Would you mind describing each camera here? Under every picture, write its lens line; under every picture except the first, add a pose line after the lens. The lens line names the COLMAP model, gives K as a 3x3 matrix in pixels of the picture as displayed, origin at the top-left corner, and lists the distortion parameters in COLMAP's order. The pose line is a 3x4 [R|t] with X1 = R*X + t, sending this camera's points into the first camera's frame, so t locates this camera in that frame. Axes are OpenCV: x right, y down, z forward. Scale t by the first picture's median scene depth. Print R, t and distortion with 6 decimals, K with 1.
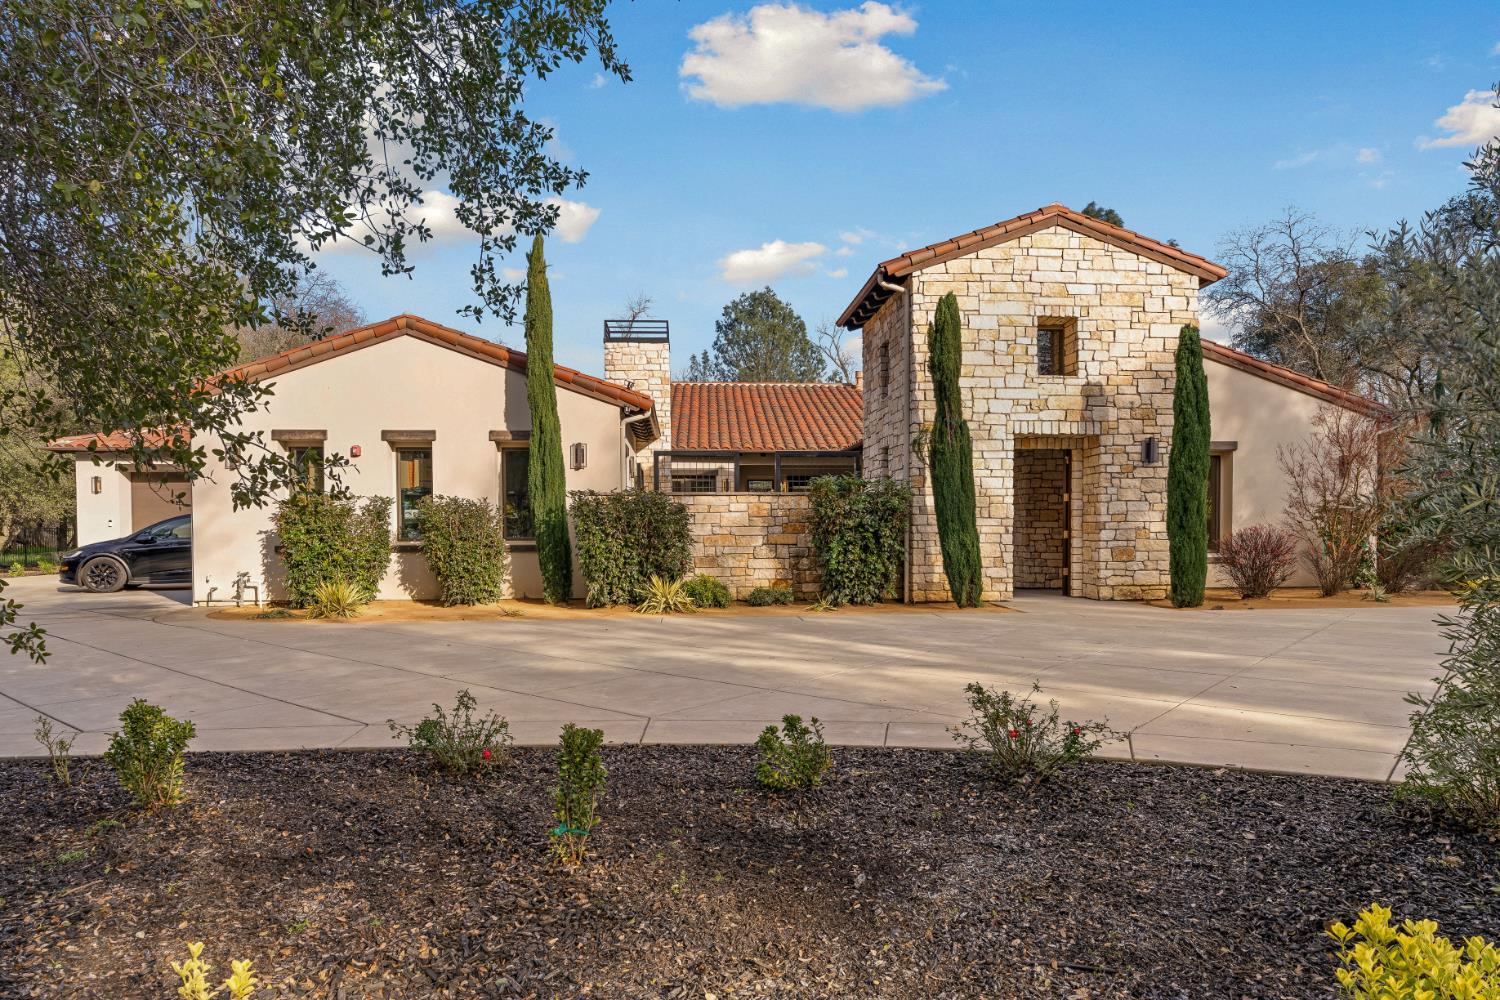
lens RADIAL K [[943.9, 0, 751.7], [0, 943.9, 552.6], [0, 0, 1]] dist [-0.003457, -0.001013]
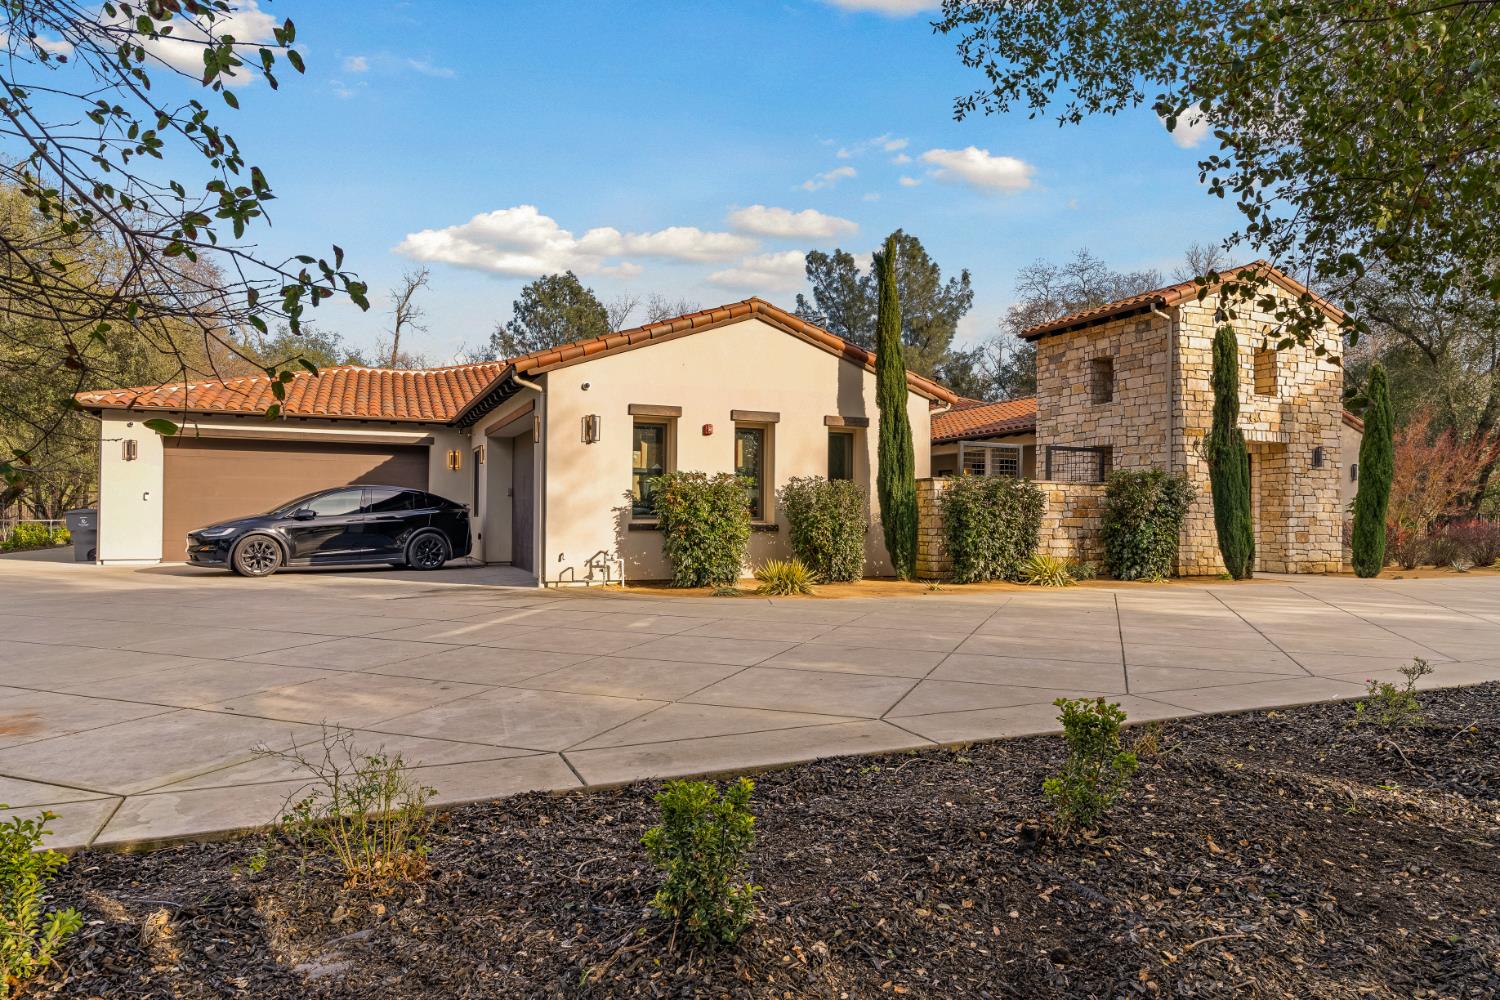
lens RADIAL K [[943.9, 0, 750.3], [0, 943.9, 500.8], [0, 0, 1]] dist [-0.003457, -0.001013]
pose [[0.941874, 0.019084, 0.335423, -0.721503], [-0.004781, 0.999046, -0.043415, 0.011186], [-0.335931, 0.039288, 0.941067, 0.048250]]
